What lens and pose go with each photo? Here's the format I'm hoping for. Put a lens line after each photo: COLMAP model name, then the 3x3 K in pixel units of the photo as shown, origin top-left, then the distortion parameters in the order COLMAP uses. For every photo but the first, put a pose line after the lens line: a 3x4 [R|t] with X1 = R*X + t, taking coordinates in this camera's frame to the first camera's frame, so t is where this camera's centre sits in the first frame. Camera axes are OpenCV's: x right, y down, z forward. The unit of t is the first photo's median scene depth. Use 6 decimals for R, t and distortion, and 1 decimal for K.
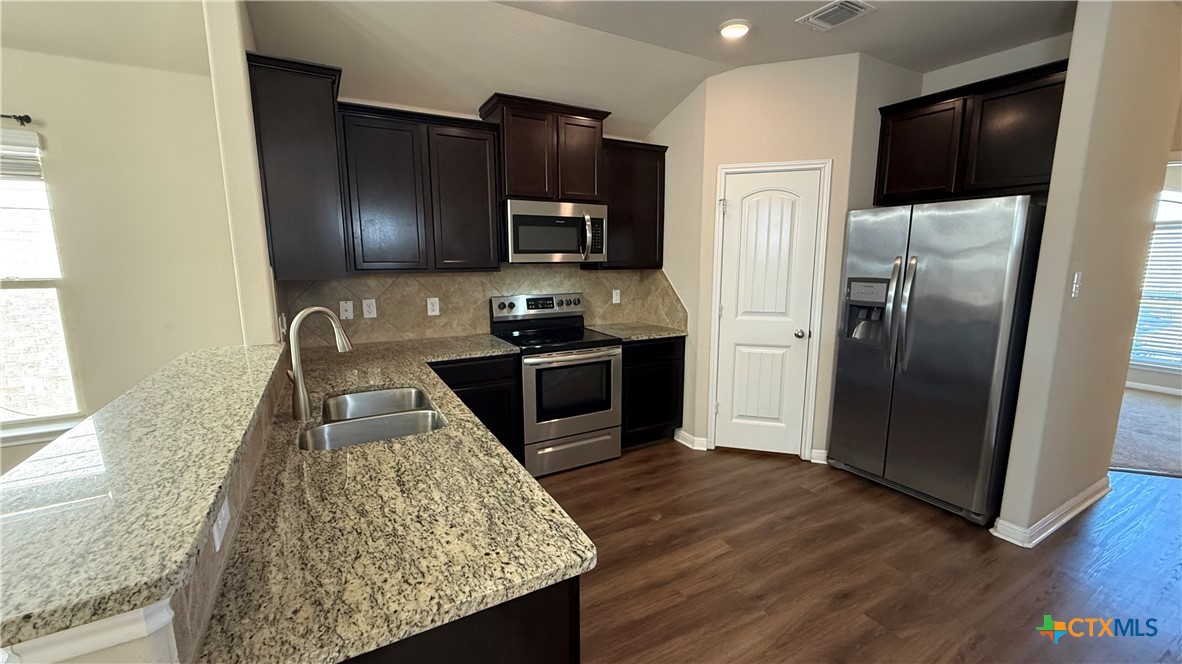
lens RADIAL K [[469.6, 0, 587.9], [0, 469.6, 332.7], [0, 0, 1]] dist [0.001554, -0.000273]
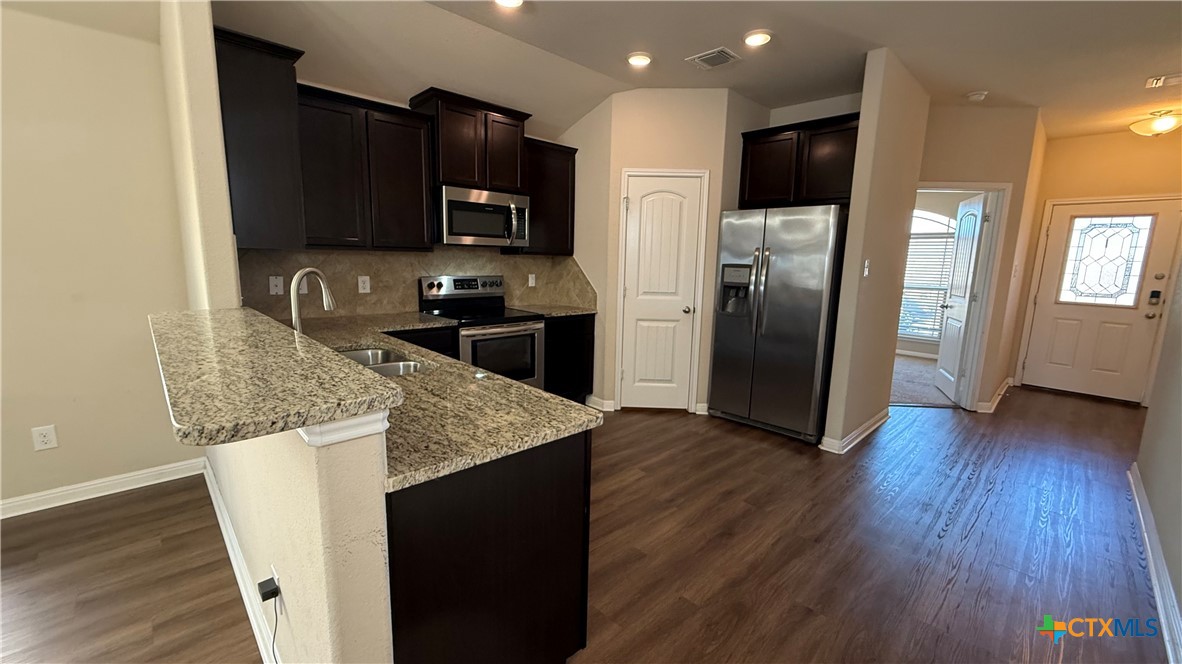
lens RADIAL K [[469.6, 0, 587.9], [0, 469.6, 332.7], [0, 0, 1]] dist [0.001554, -0.000273]
pose [[0.967149, -0.015746, 0.253722, -0.121637], [0.015334, 0.999876, 0.003598, 0.057380], [-0.253747, 0.000410, 0.967270, -0.136456]]
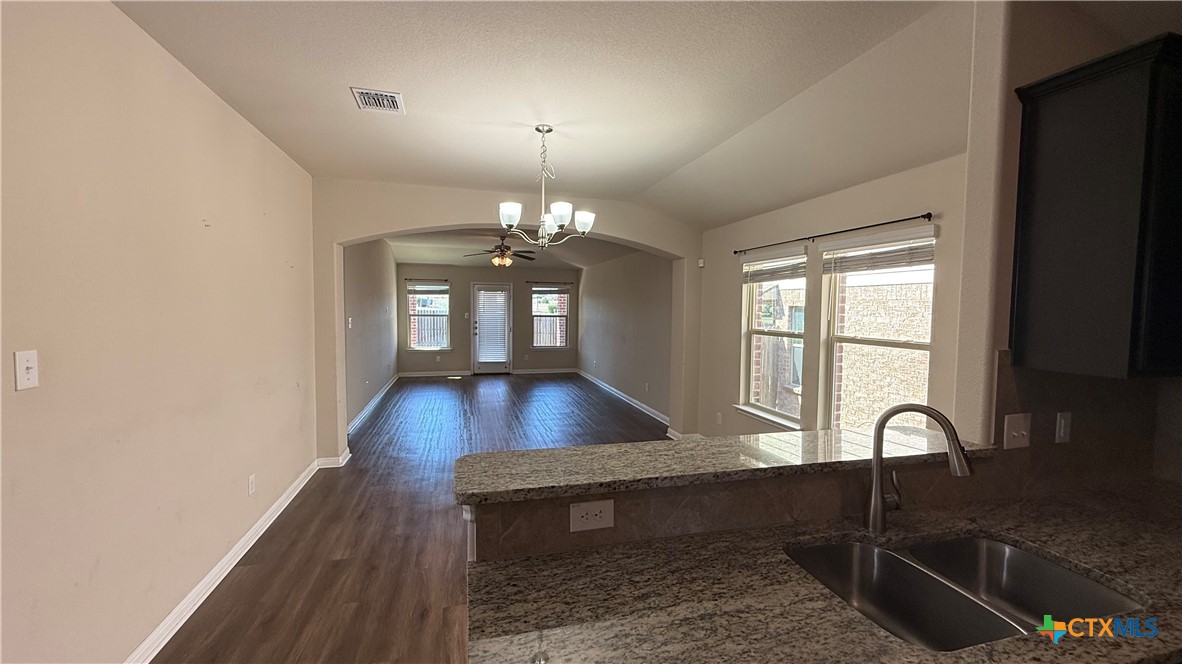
lens RADIAL K [[469.6, 0, 587.9], [0, 469.6, 332.7], [0, 0, 1]] dist [0.001554, -0.000273]
pose [[-0.241118, 0.049901, -0.969212, 0.167138], [-0.166104, 0.981819, 0.091873, -0.082810], [0.956176, 0.183142, -0.228446, 0.341893]]
